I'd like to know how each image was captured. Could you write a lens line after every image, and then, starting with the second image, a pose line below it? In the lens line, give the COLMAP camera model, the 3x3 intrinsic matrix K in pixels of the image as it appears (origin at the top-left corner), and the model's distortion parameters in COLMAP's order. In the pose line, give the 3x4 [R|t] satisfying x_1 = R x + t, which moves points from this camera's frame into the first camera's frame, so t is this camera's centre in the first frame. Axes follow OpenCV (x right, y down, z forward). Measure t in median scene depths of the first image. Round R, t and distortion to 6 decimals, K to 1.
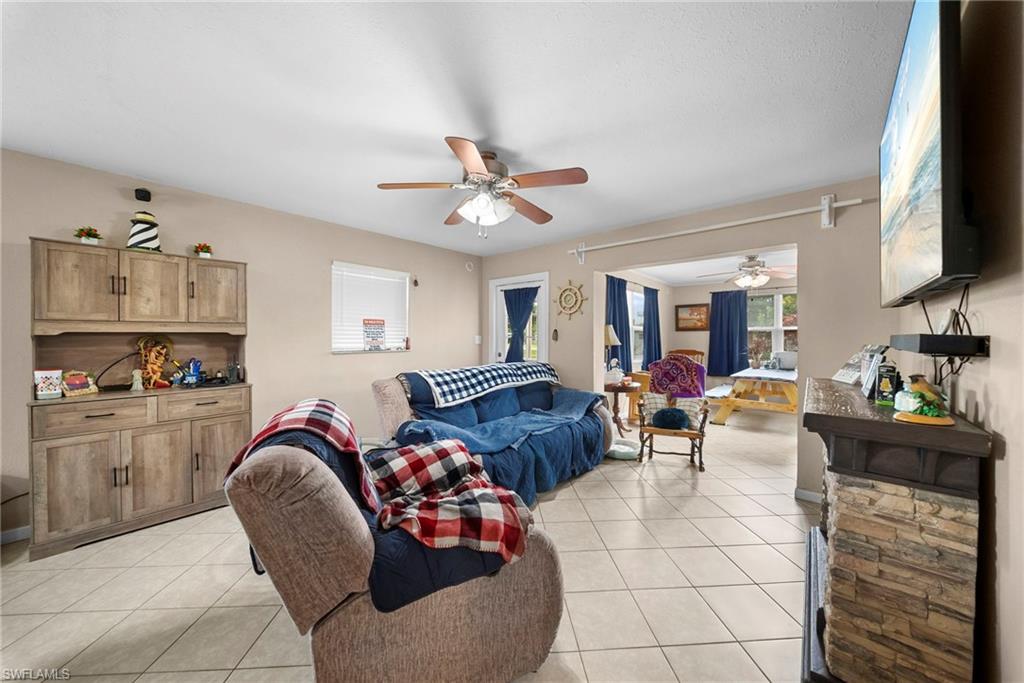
lens RADIAL K [[359.3, 0, 512.6], [0, 359.3, 336.2], [0, 0, 1]] dist [-0.001911, -0.000331]
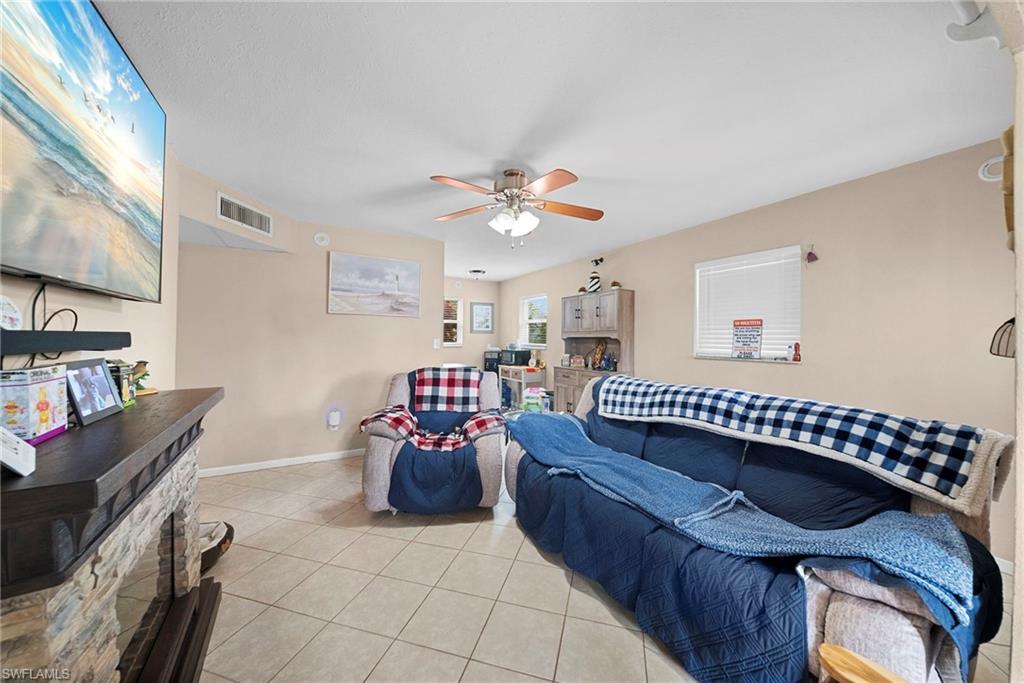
lens RADIAL K [[359.3, 0, 512.6], [0, 359.3, 336.2], [0, 0, 1]] dist [-0.001911, -0.000331]
pose [[-0.323220, -0.009926, -0.946272, 0.836094], [-0.008443, 0.999935, -0.007605, 0.000910], [0.946286, 0.005532, -0.323283, 1.187362]]
